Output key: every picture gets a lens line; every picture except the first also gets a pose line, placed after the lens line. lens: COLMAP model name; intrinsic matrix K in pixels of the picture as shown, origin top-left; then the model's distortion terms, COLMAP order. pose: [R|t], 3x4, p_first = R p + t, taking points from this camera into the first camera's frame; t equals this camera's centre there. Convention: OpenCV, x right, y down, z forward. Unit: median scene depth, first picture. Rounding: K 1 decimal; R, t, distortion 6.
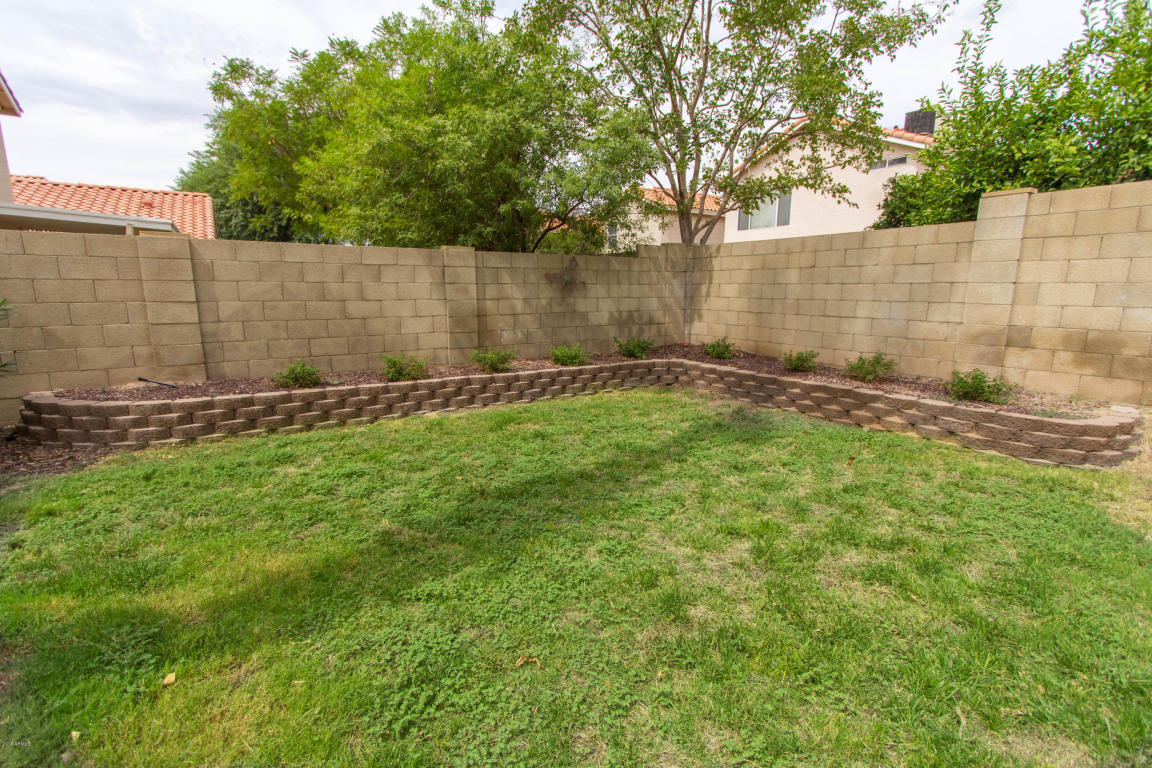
lens RADIAL K [[526.3, 0, 582.7], [0, 526.3, 386.8], [0, 0, 1]] dist [0.006892, -0.001960]
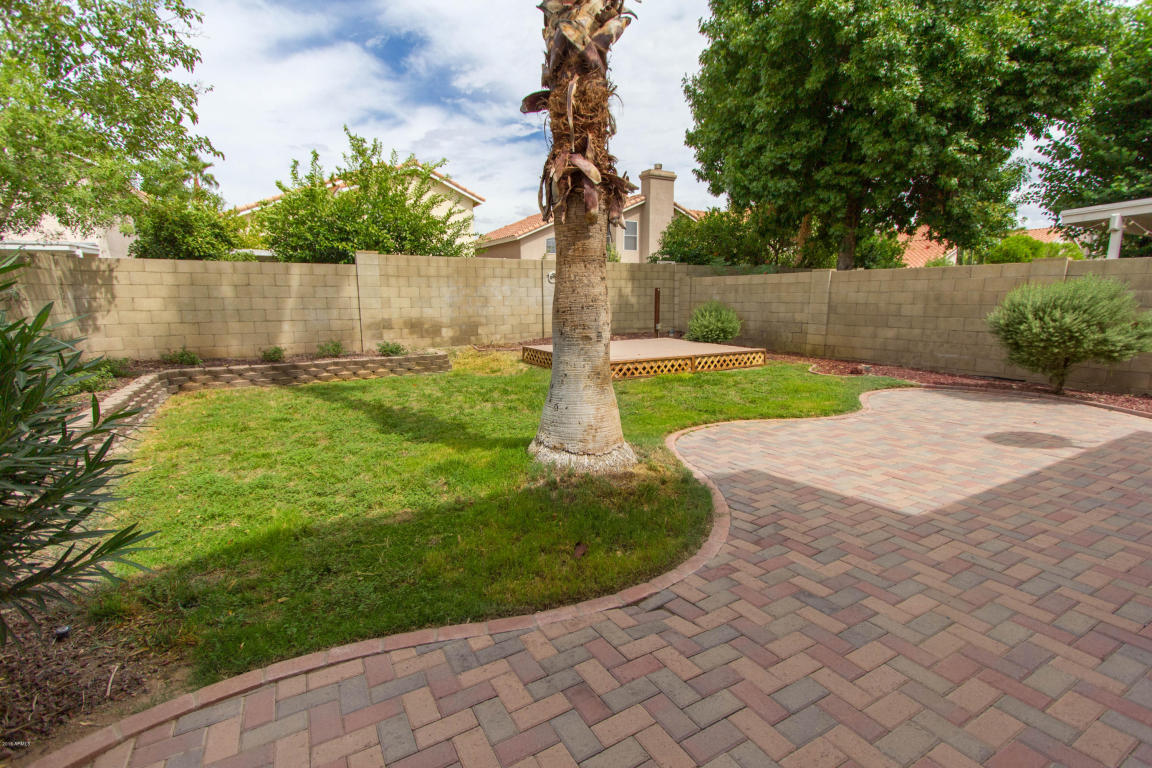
lens RADIAL K [[526.3, 0, 573.0], [0, 526.3, 385.7], [0, 0, 1]] dist [0.006892, -0.001960]
pose [[0.048820, -0.177131, 0.982976, -1.118001], [0.184061, 0.968890, 0.165451, -0.063829], [-0.981702, 0.172850, 0.079904, 0.163818]]
